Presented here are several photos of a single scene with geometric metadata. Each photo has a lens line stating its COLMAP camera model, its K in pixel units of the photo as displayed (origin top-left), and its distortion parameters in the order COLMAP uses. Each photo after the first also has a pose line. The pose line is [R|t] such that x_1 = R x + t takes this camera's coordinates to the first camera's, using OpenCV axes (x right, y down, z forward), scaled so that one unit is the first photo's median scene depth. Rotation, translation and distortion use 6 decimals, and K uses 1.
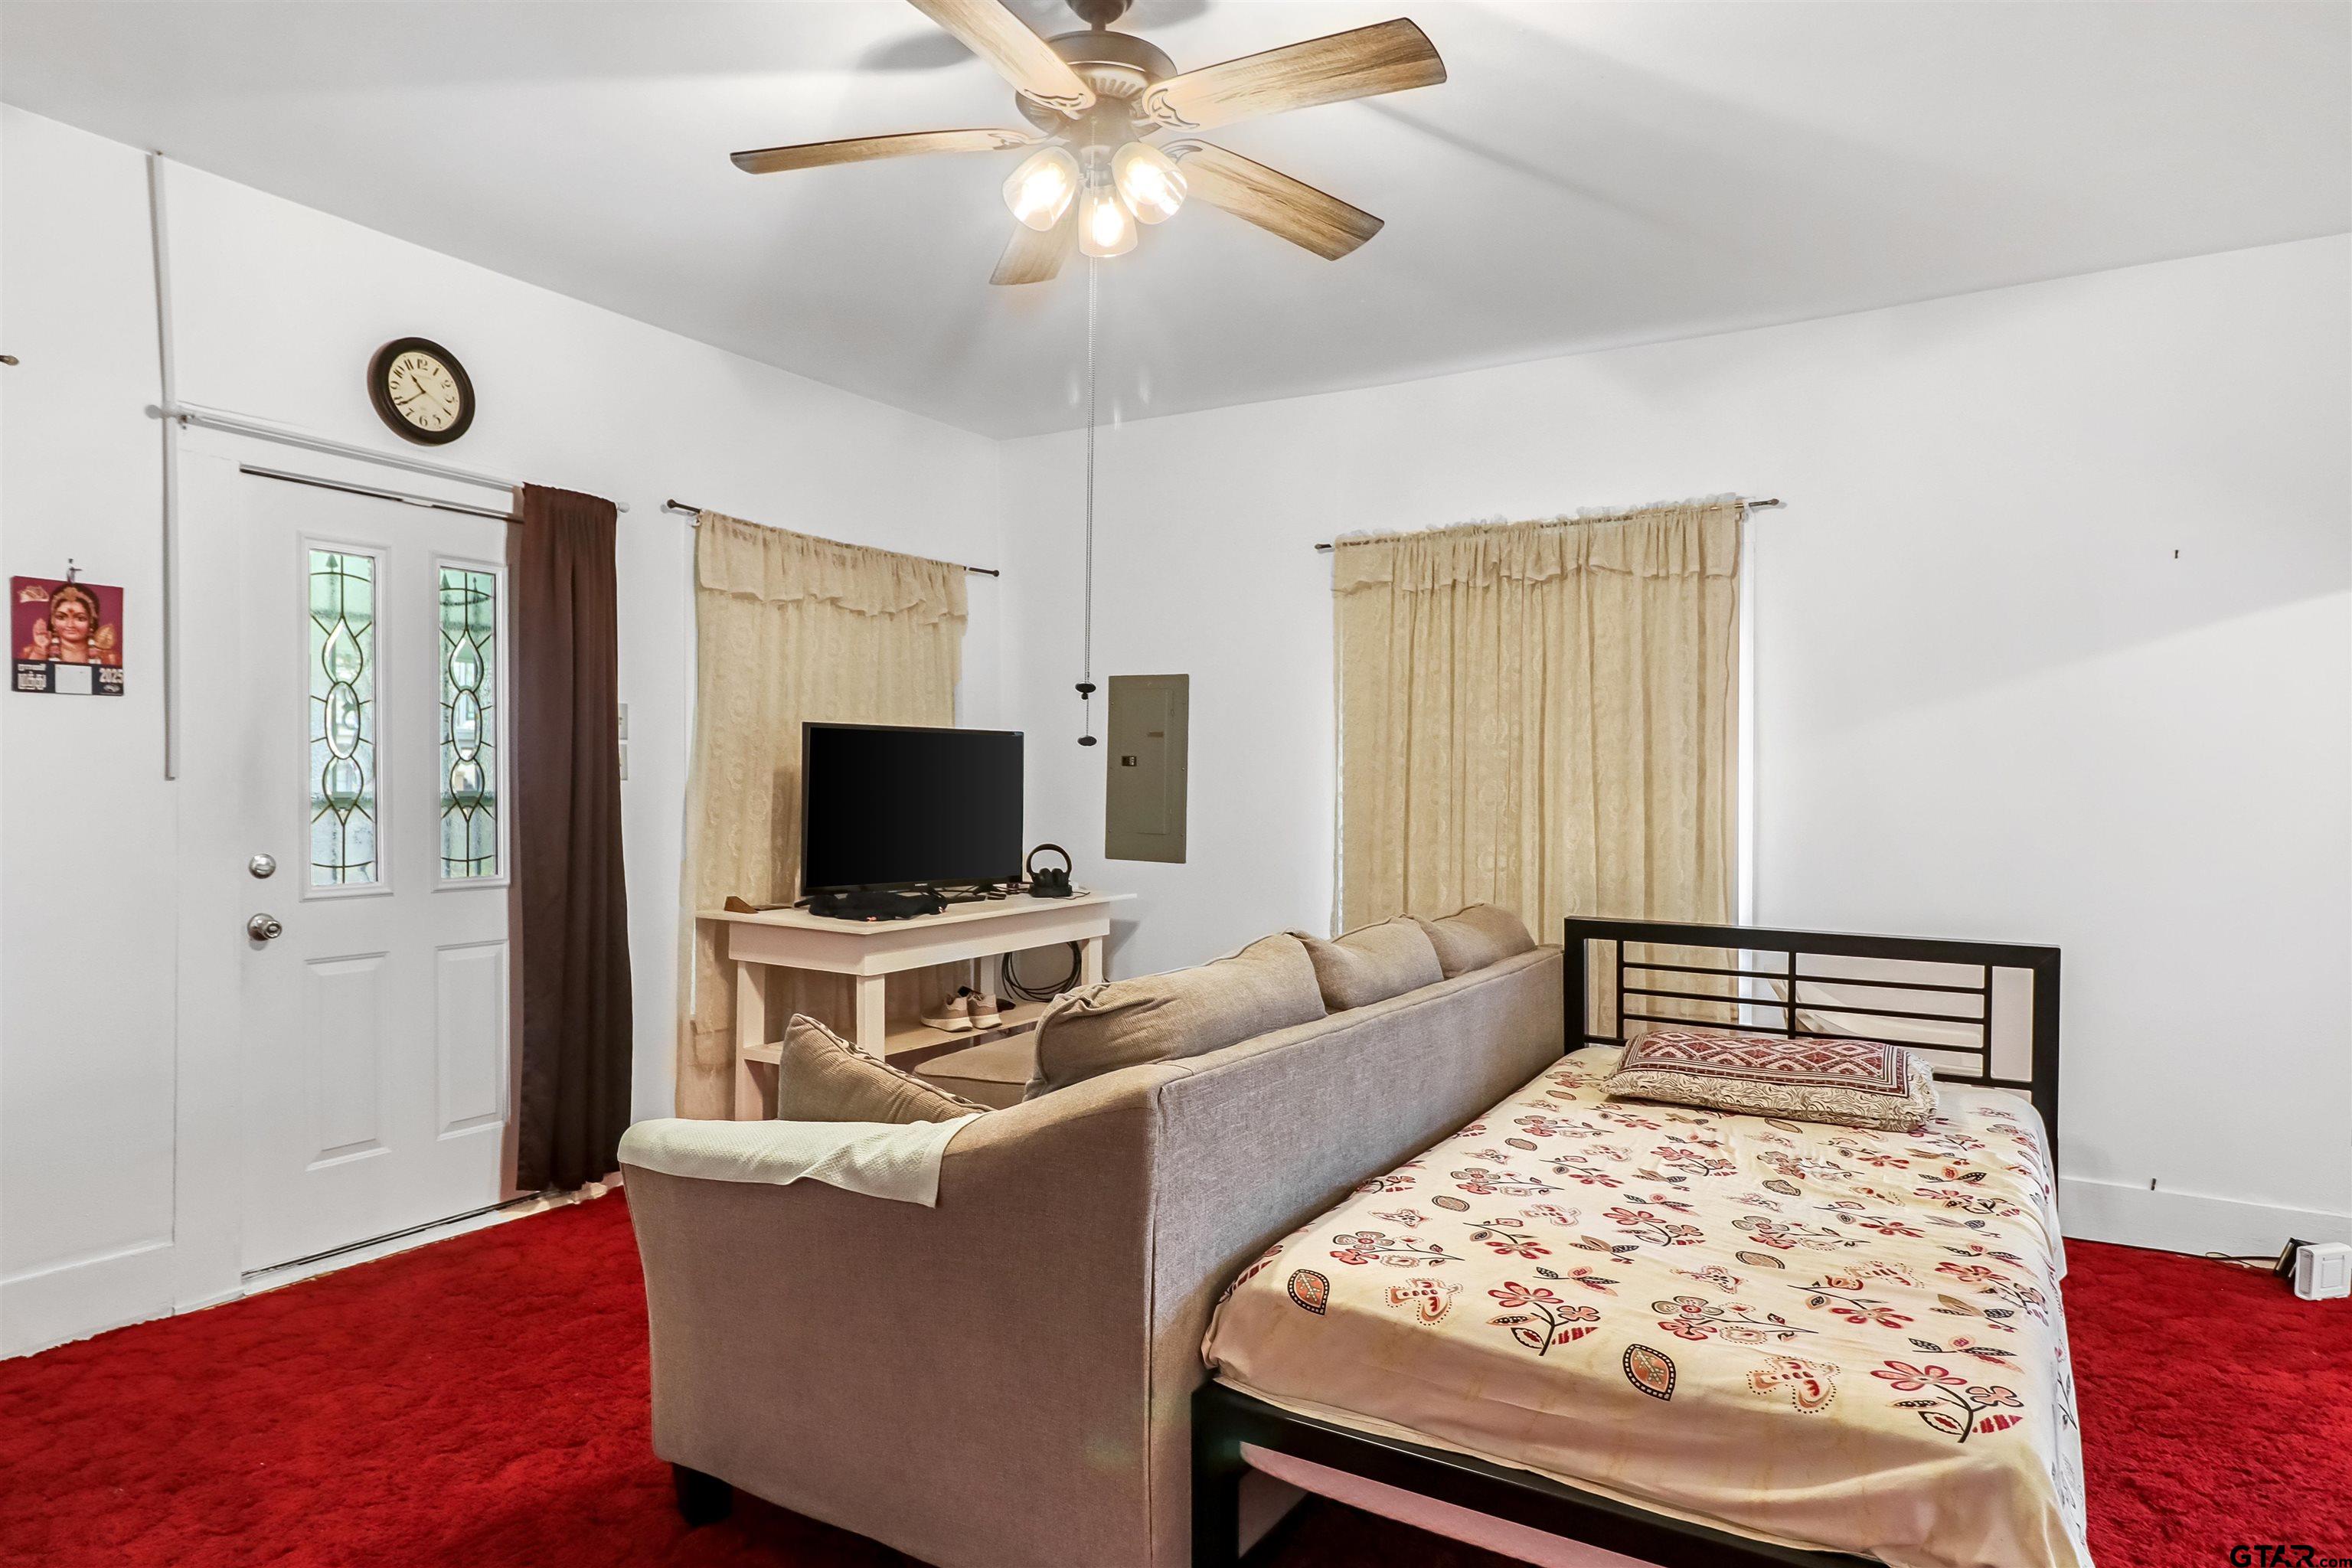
lens RADIAL K [[1386.7, 0, 1133.0], [0, 1386.7, 775.0], [0, 0, 1]] dist [0.000232, -0.002519]
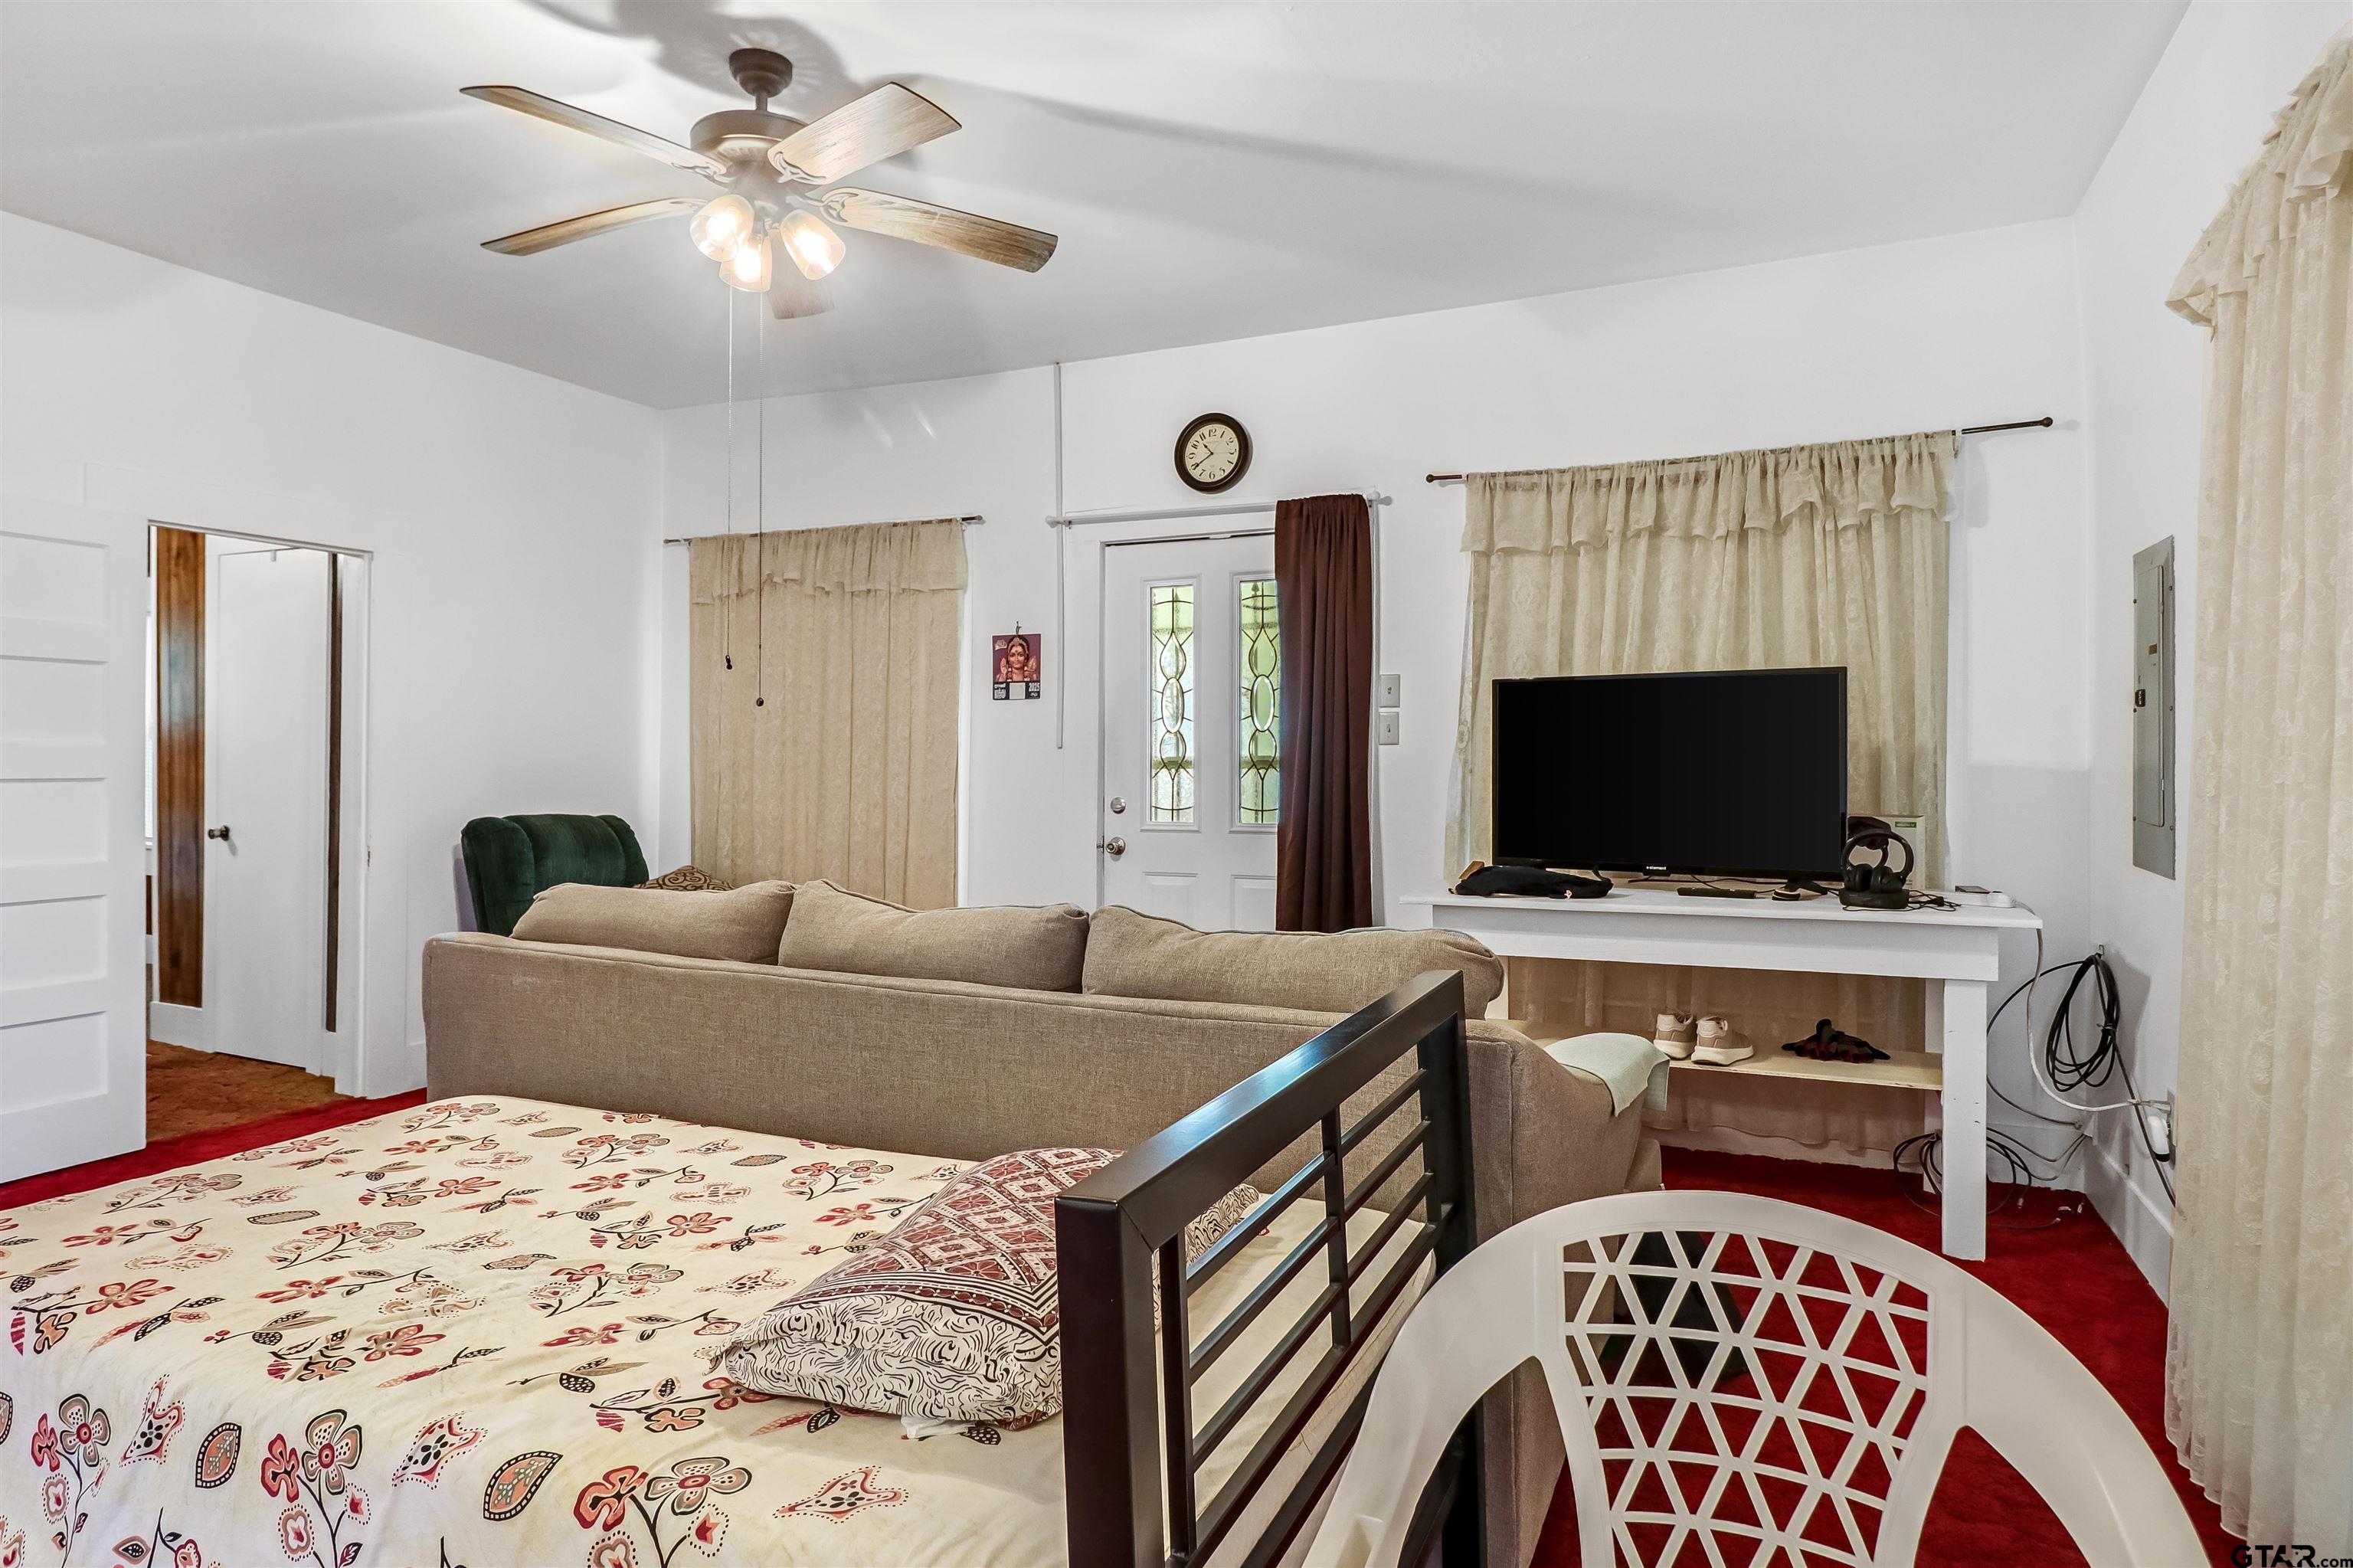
lens RADIAL K [[1366.0, 0, 1143.2], [0, 1366.0, 755.3], [0, 0, 1]] dist [-0.003538, -0.003690]
pose [[0.120443, -0.010093, -0.992669, 0.914534], [0.009478, 0.999914, -0.009017, 0.026995], [0.992675, -0.008323, 0.120528, 0.922835]]
